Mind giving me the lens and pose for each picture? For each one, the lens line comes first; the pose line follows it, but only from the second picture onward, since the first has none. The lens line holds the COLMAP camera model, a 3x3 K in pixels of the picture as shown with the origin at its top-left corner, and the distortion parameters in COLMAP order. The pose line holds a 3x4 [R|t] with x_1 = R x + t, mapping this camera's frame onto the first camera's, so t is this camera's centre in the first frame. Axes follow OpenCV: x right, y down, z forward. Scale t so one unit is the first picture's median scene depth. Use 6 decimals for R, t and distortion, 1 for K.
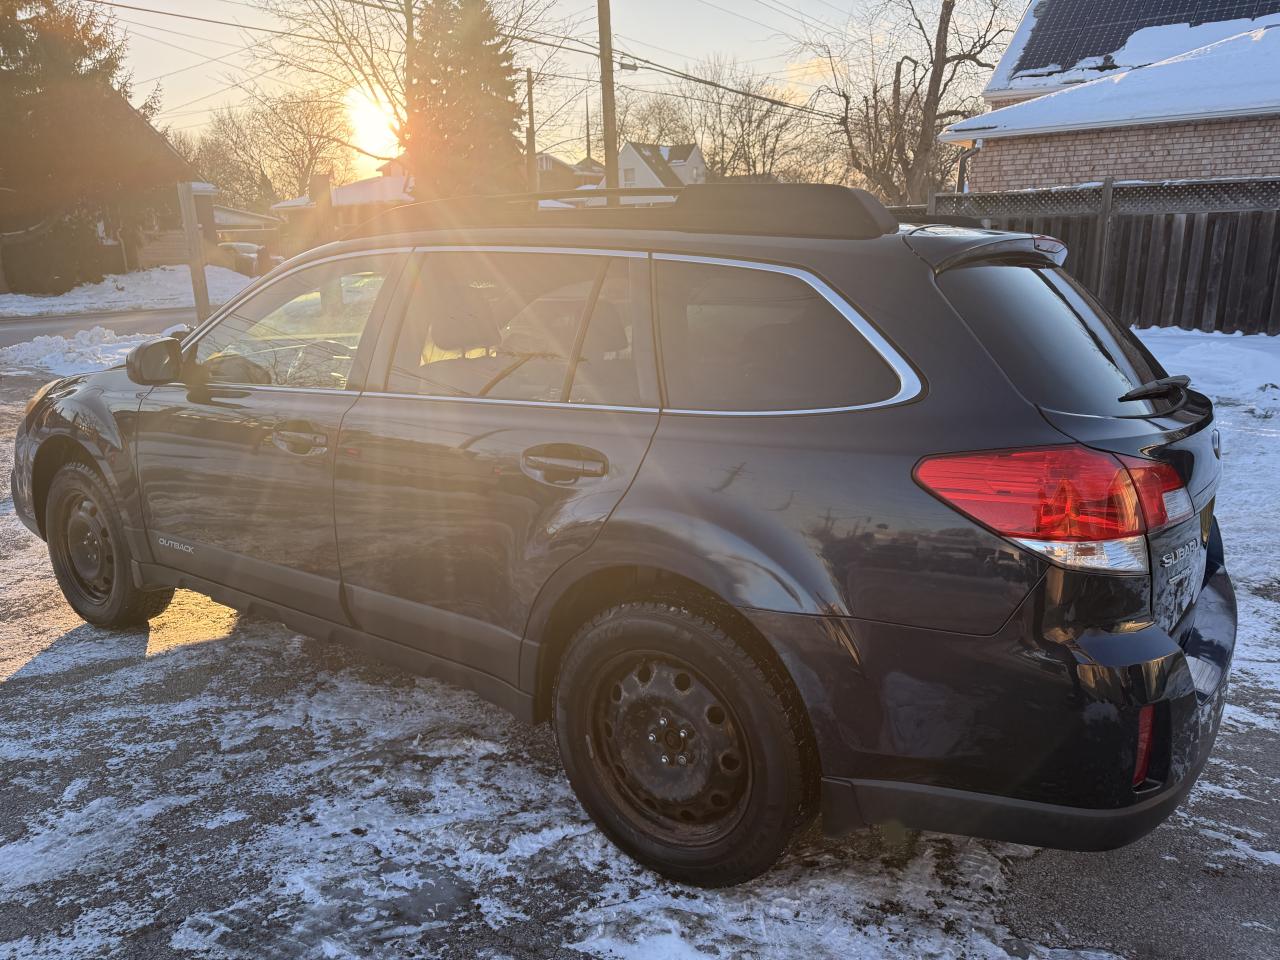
lens RADIAL K [[902.4, 0, 635.0], [0, 902.4, 478.5], [0, 0, 1]] dist [0.020649, -0.021532]
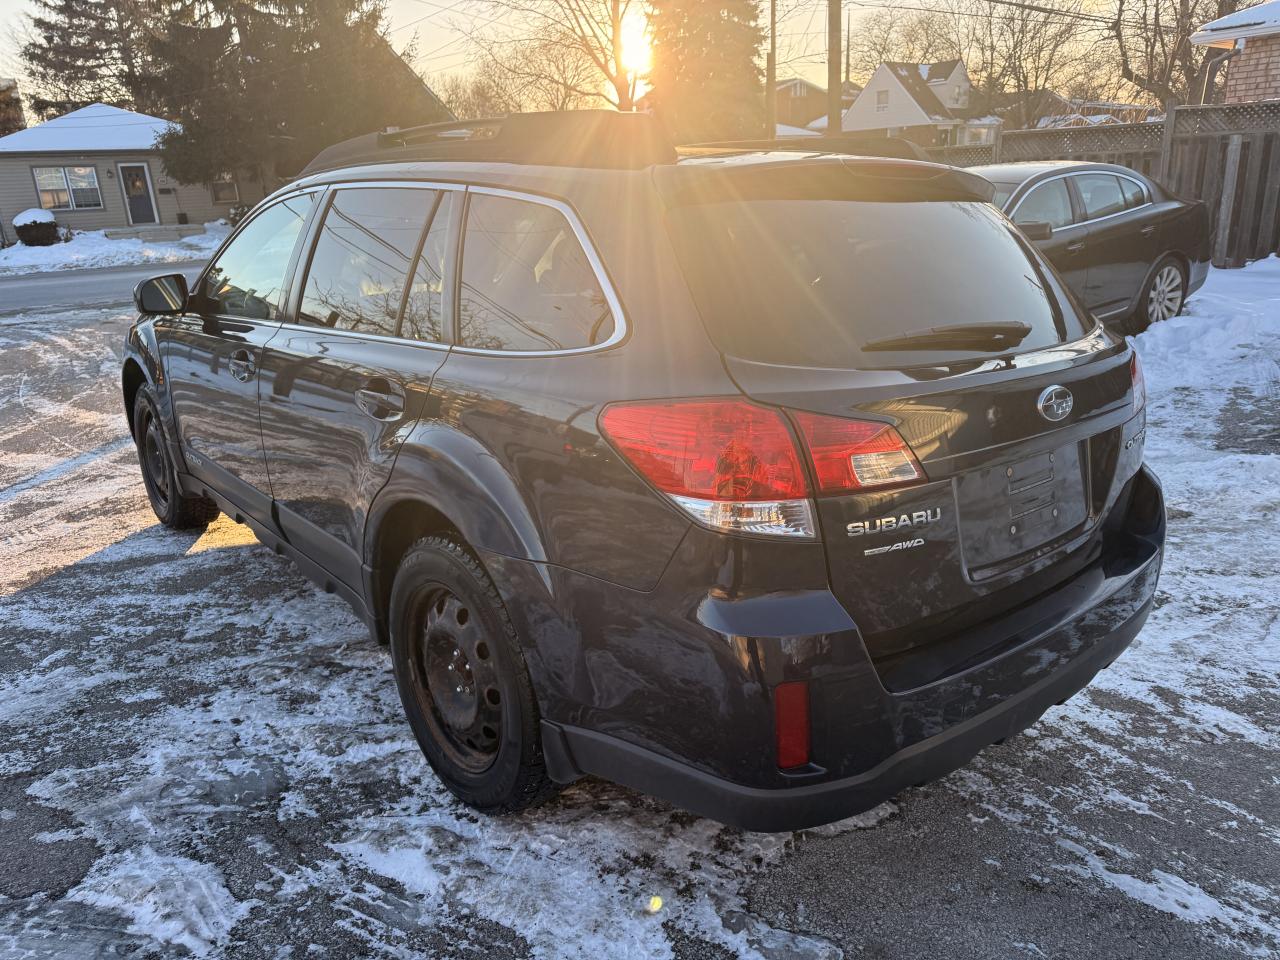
lens RADIAL K [[902.4, 0, 647.8], [0, 902.4, 483.9], [0, 0, 1]] dist [0.020649, -0.021532]
pose [[0.966824, 0.060803, -0.248100, 0.359833], [-0.042387, 0.995980, 0.078912, -0.009549], [0.251901, -0.065778, 0.965515, 0.054345]]
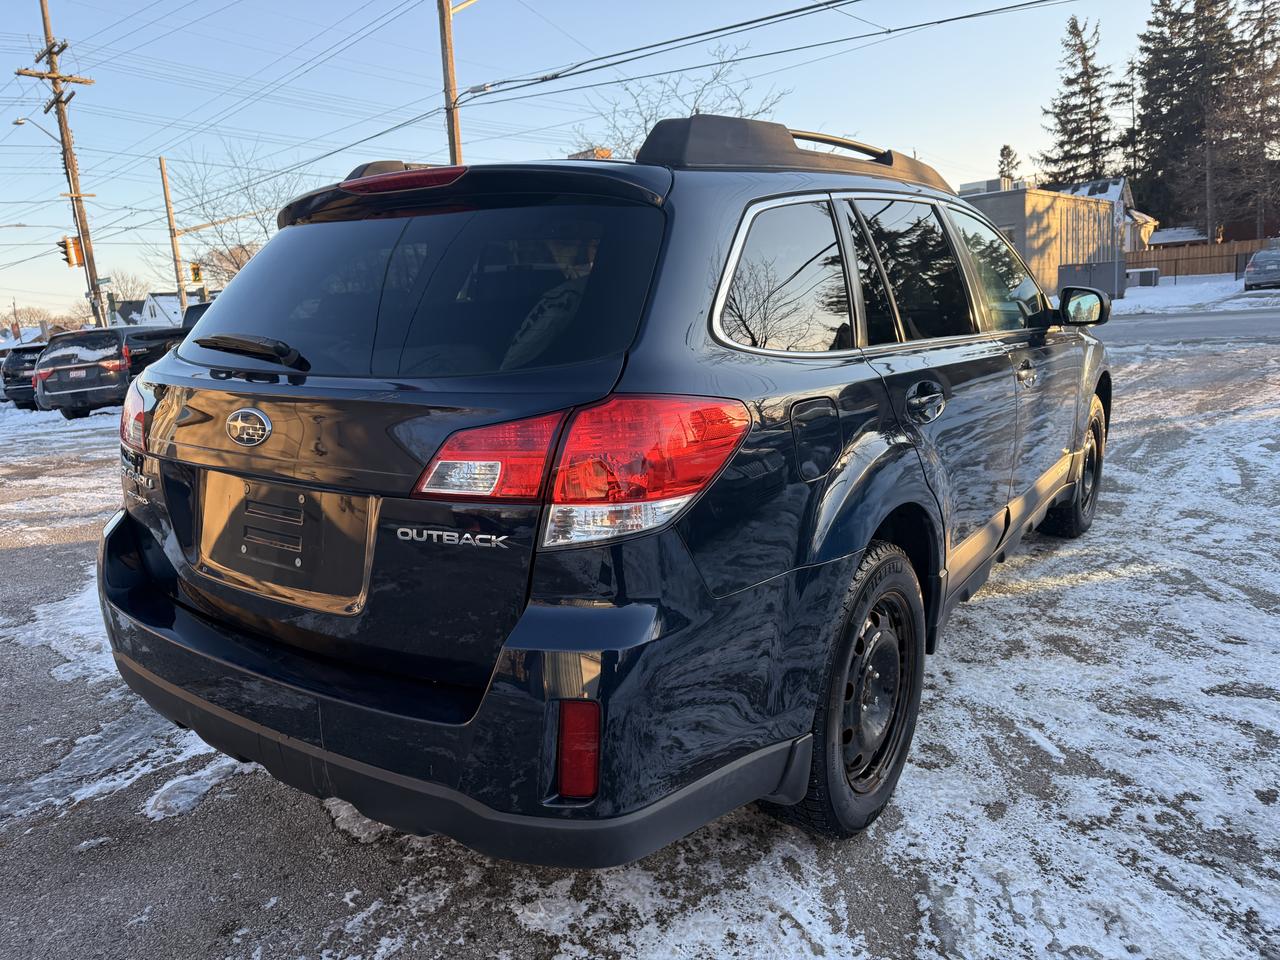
lens RADIAL K [[902.4, 0, 644.7], [0, 902.4, 487.1], [0, 0, 1]] dist [0.020649, -0.021532]
pose [[-0.006254, 0.212616, -0.977116, 1.051818], [-0.174664, 0.961882, 0.210419, -0.158137], [0.984608, 0.171982, 0.031121, 0.981695]]
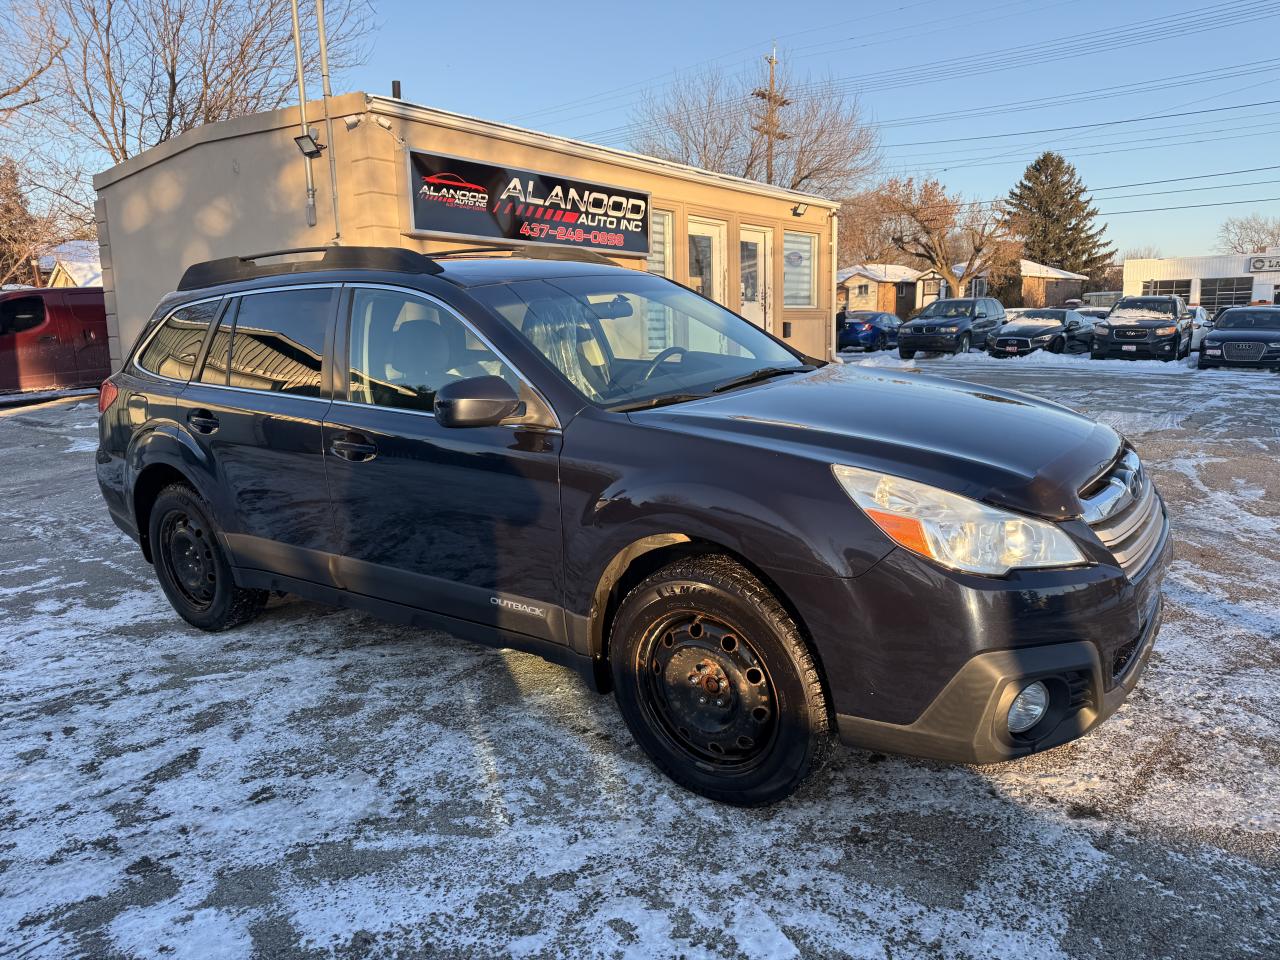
lens RADIAL K [[902.4, 0, 647.0], [0, 902.4, 473.9], [0, 0, 1]] dist [0.020649, -0.021532]
pose [[-0.998996, 0.032315, 0.031026, -0.394197], [0.042217, 0.910801, 0.410682, -0.546262], [-0.014988, 0.411580, -0.911251, 2.437845]]
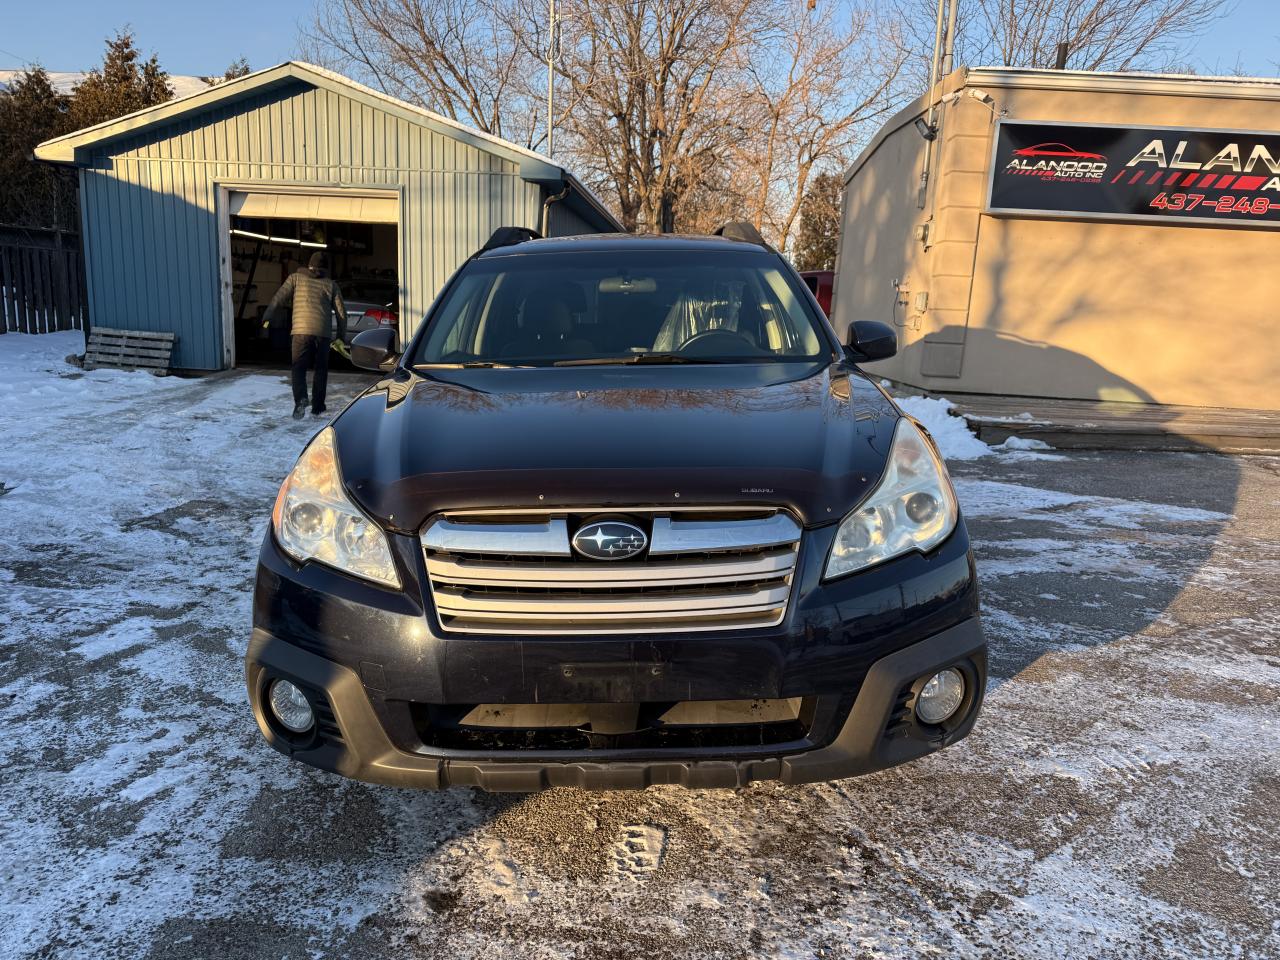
lens RADIAL K [[902.4, 0, 637.3], [0, 902.4, 482.1], [0, 0, 1]] dist [0.020649, -0.021532]
pose [[-0.560930, -0.168179, 0.810601, -1.348604], [0.181755, 0.930241, 0.318774, -0.388402], [-0.807665, 0.326140, -0.491233, 1.911515]]
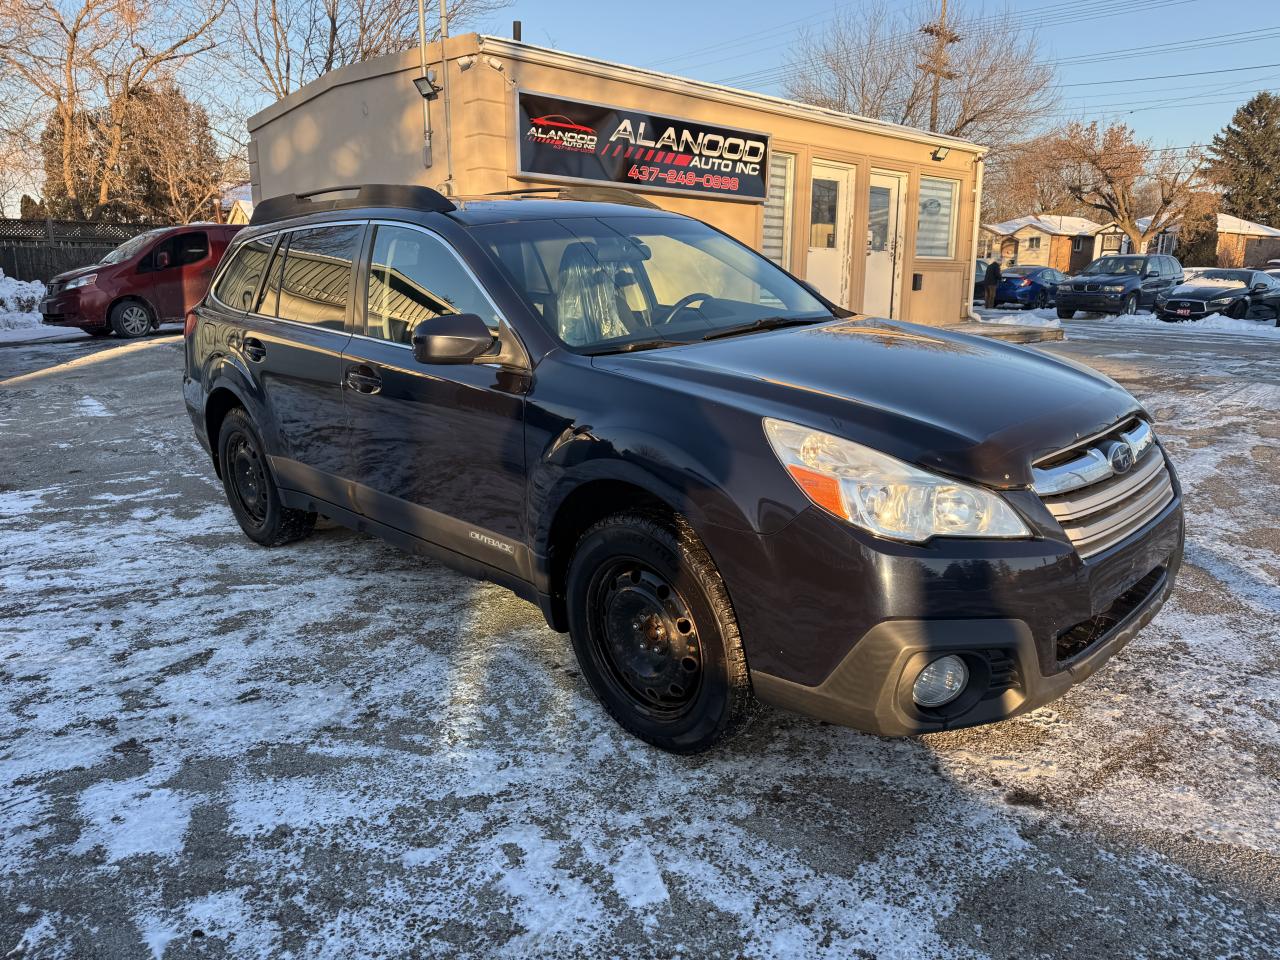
lens RADIAL K [[902.4, 0, 645.8], [0, 902.4, 477.3], [0, 0, 1]] dist [0.020649, -0.021532]
pose [[-0.981406, -0.031804, 0.189290, -0.577242], [0.058994, 0.888465, 0.455137, -0.530651], [-0.182653, 0.457841, -0.870069, 2.418382]]
